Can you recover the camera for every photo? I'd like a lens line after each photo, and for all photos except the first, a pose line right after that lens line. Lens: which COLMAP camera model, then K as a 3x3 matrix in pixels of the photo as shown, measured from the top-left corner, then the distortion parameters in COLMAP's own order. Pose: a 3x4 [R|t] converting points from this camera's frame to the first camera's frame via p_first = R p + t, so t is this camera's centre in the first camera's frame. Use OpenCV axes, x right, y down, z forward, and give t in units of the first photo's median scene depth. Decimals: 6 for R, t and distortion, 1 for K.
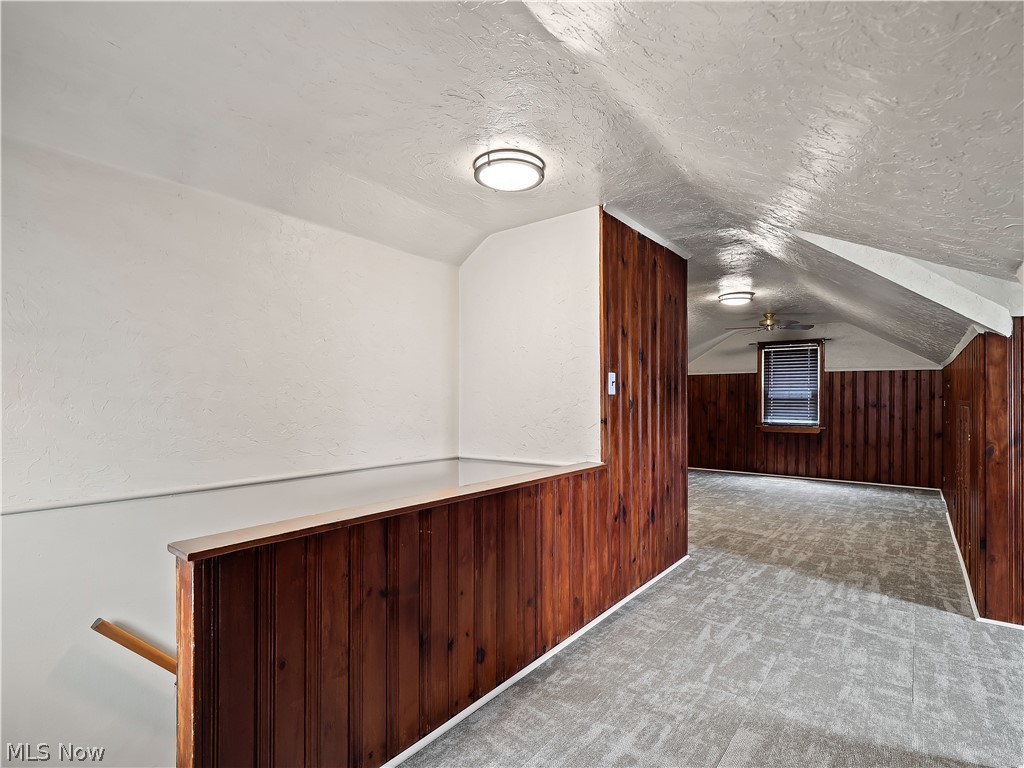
lens RADIAL K [[504.6, 0, 515.1], [0, 504.6, 386.5], [0, 0, 1]] dist [0.000242, -0.000536]
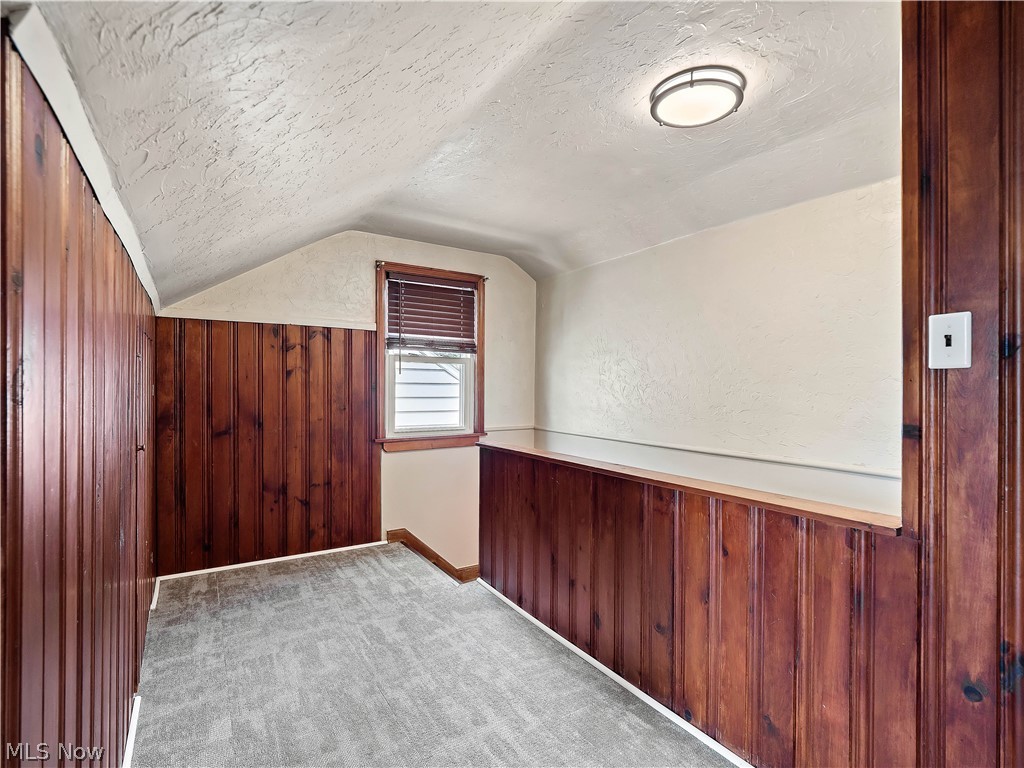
lens RADIAL K [[504.6, 0, 515.2], [0, 504.6, 386.8], [0, 0, 1]] dist [0.000242, -0.000536]
pose [[-0.323095, -0.009518, -0.946319, 0.726586], [0.006725, 0.999901, -0.012353, 0.035141], [0.946343, -0.010355, -0.322999, 0.856574]]
